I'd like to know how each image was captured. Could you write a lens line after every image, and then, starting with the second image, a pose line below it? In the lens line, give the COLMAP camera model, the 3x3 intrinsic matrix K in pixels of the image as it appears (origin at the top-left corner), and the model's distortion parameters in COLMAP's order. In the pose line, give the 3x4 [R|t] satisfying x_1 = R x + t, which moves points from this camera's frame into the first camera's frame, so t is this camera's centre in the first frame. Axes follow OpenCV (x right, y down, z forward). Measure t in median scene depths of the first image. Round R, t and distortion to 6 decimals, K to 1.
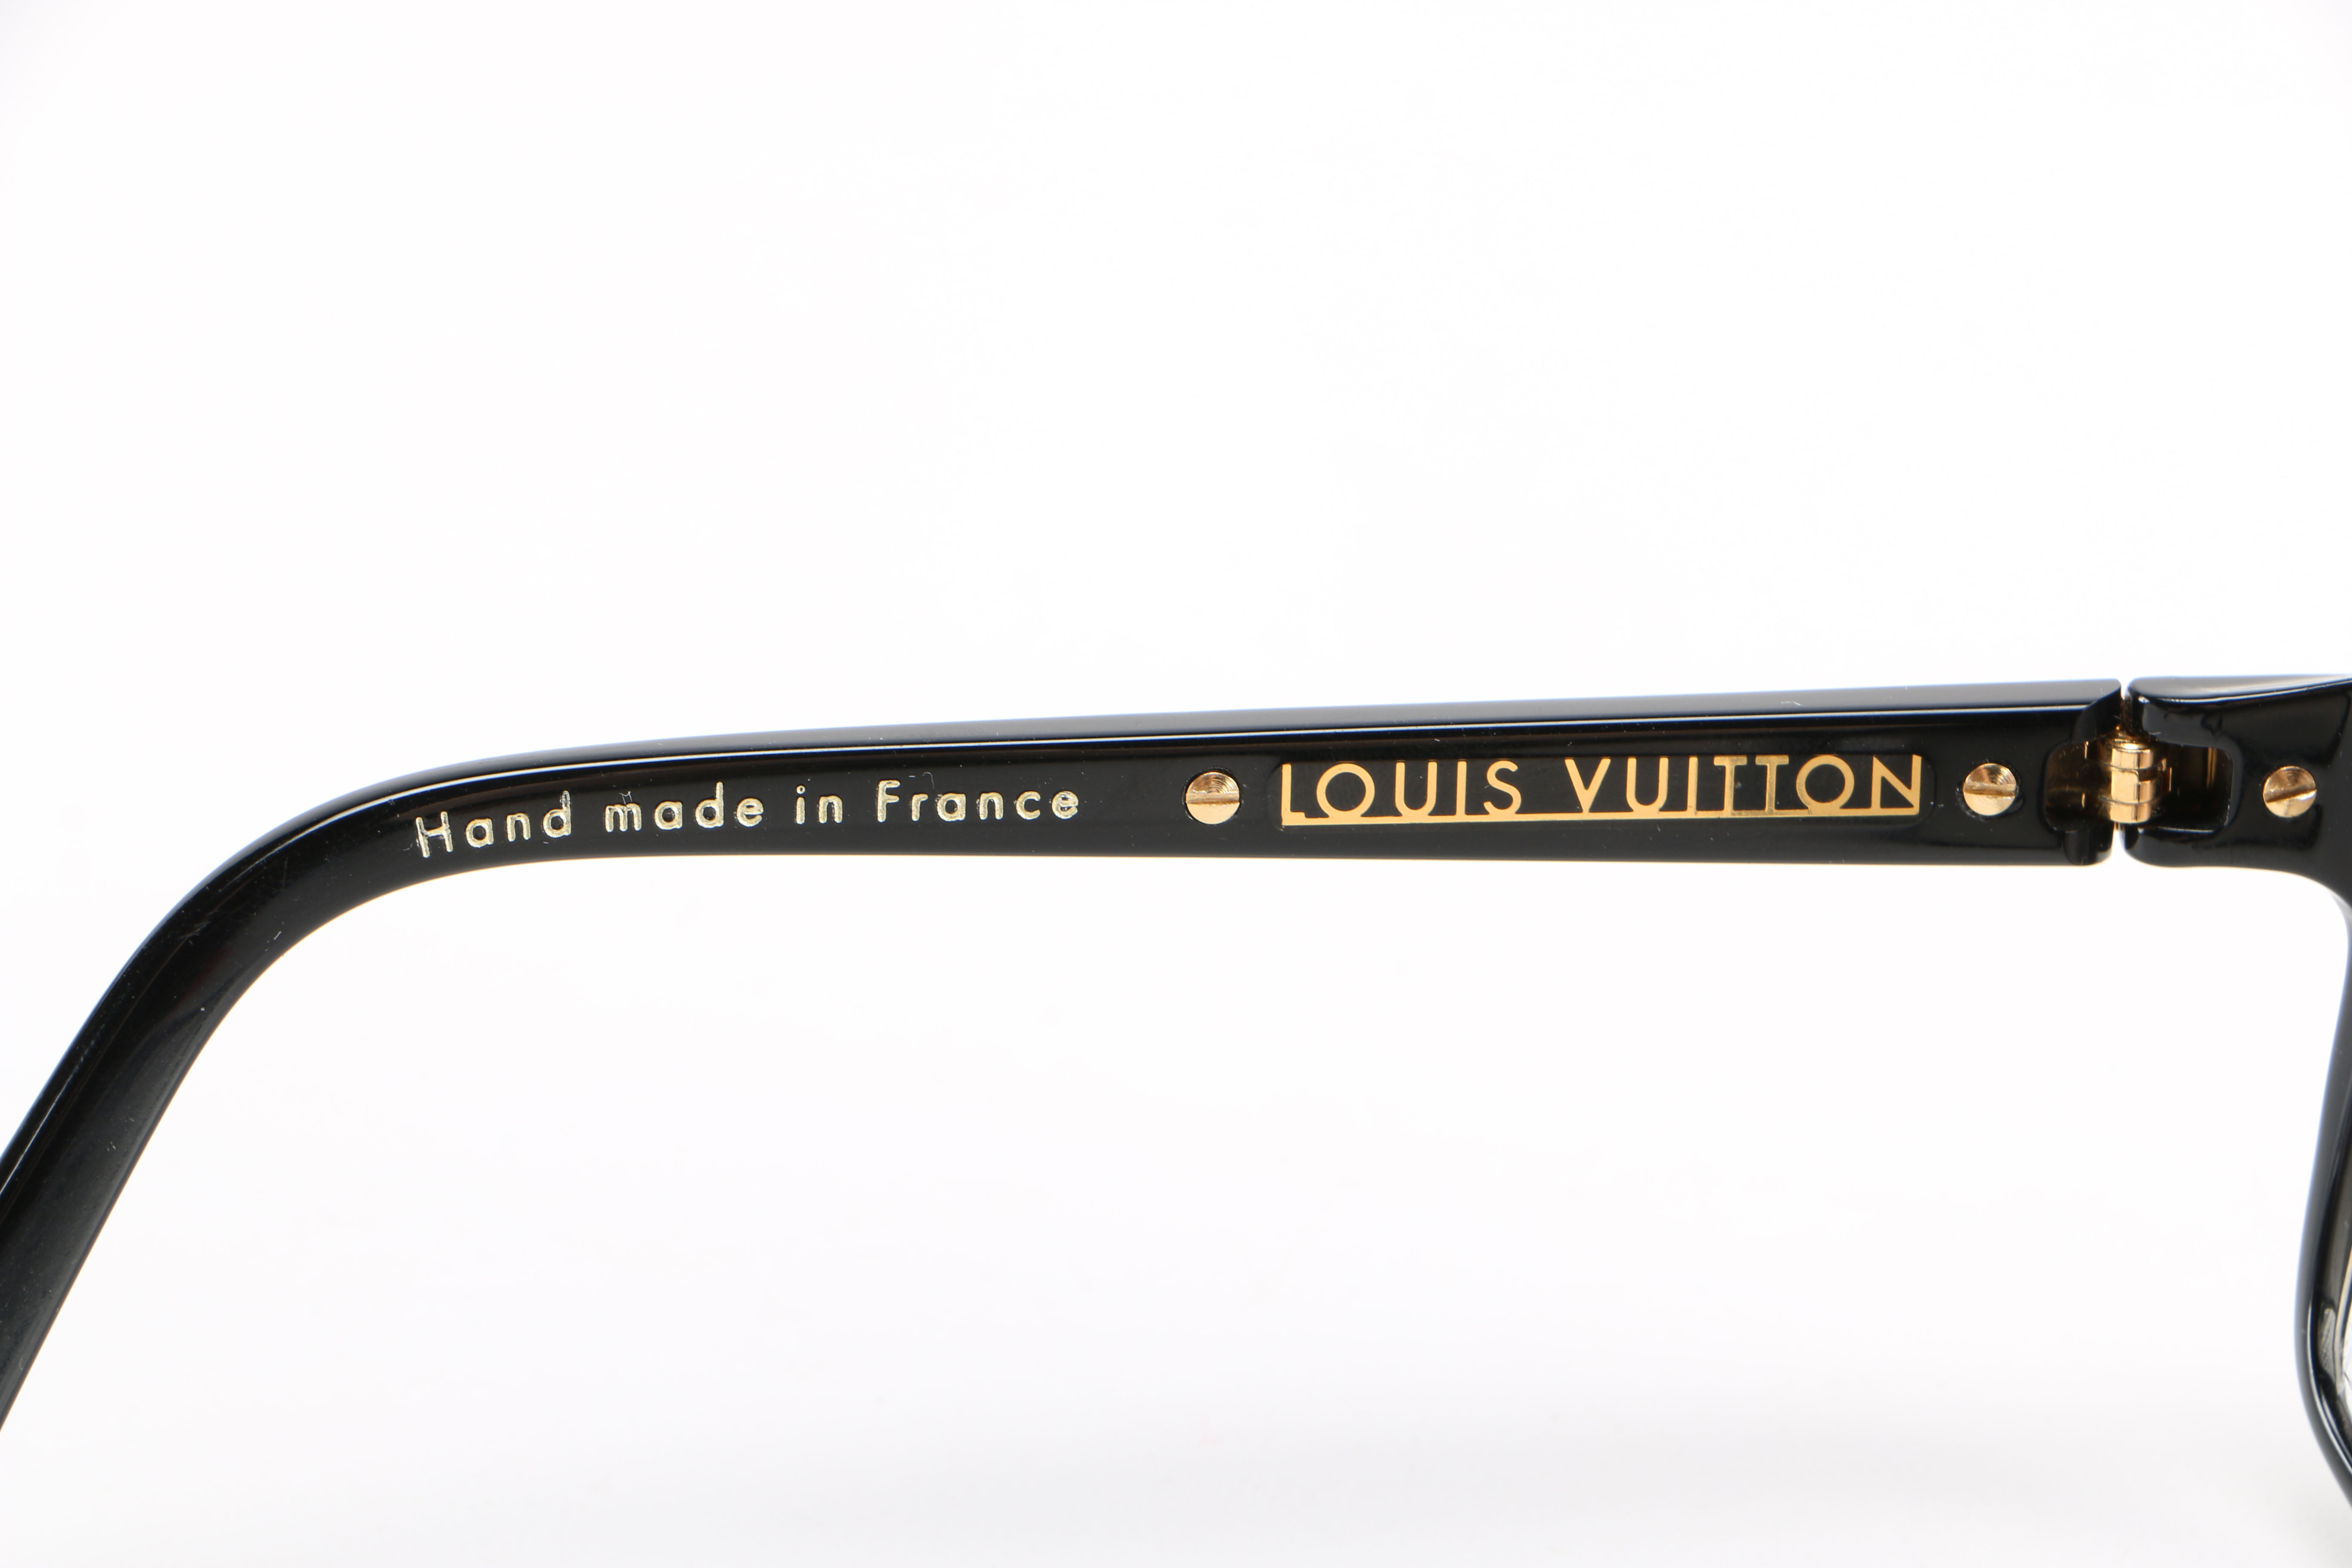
lens RADIAL K [[13534.5, 0, 1176.0], [0, 13534.5, 783.8], [0, 0, 1]] dist [-0.783392, 0.000000]
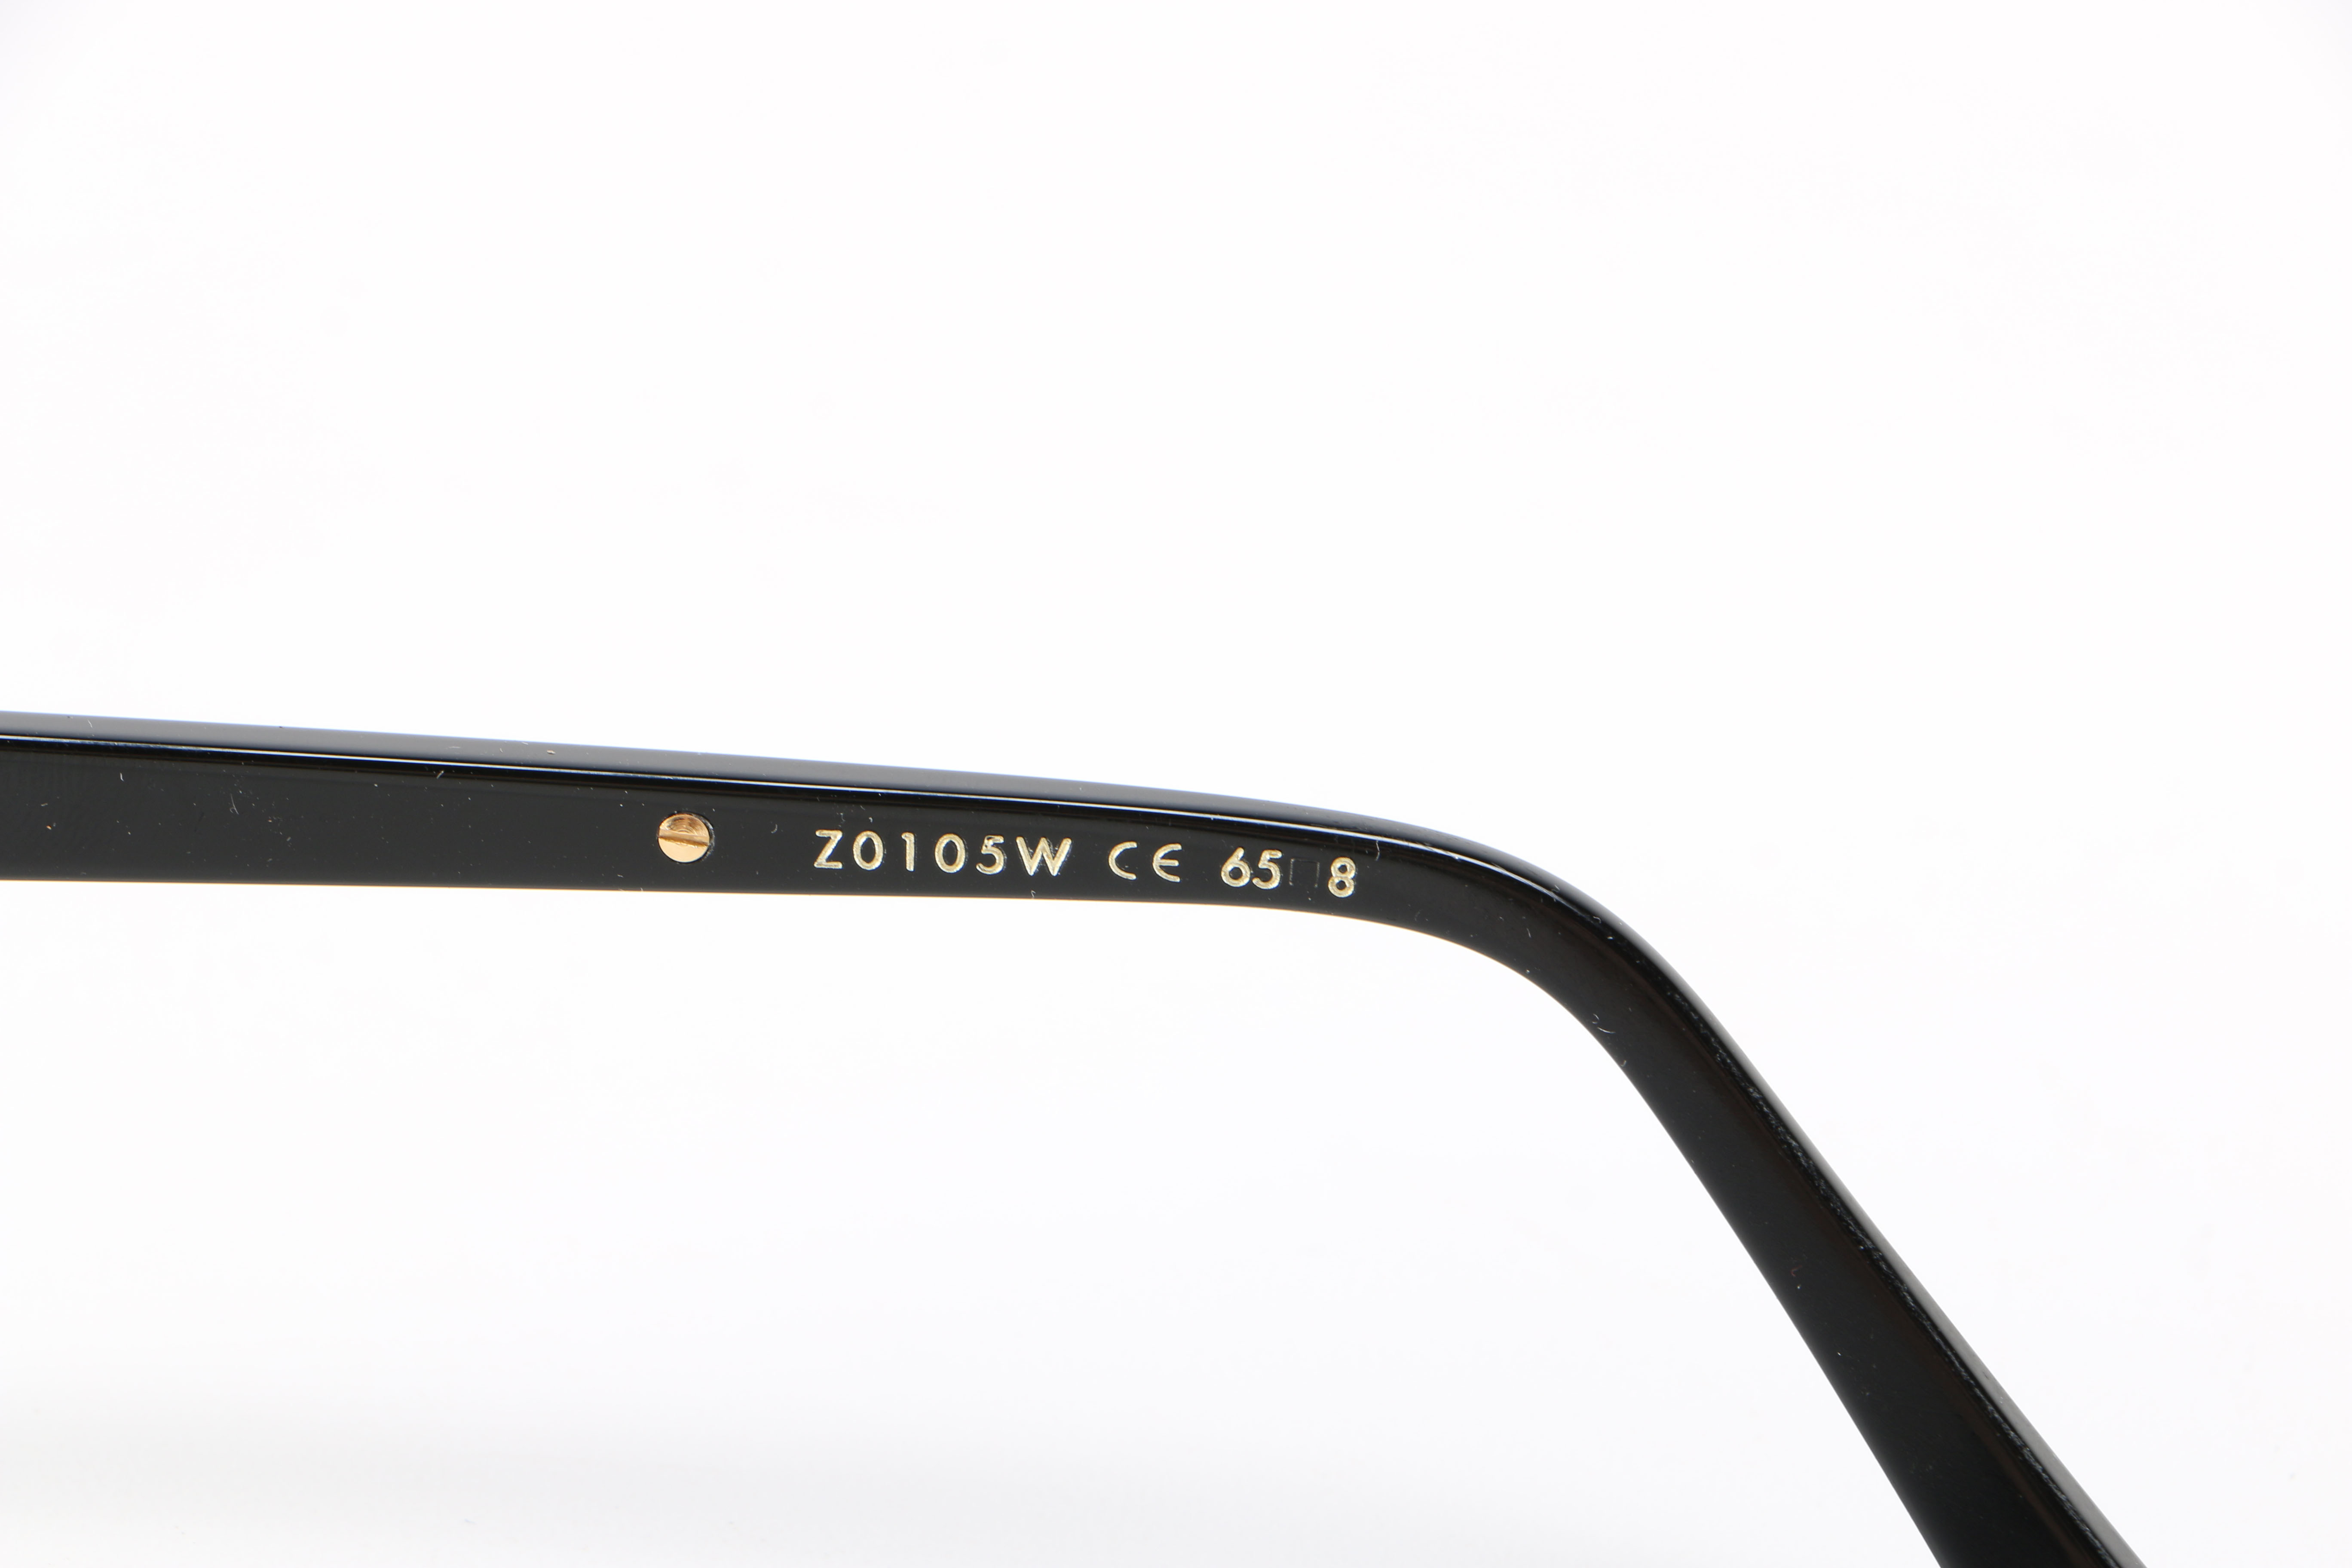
lens RADIAL K [[13534.5, 0, 1175.7], [0, 13534.5, 783.4], [0, 0, 1]] dist [-0.783392, 0.000000]
pose [[-0.983354, -0.028577, 0.179437, -0.212387], [-0.031306, 0.999433, -0.012399, 0.008507], [-0.178981, -0.017810, -0.983691, 1.969849]]
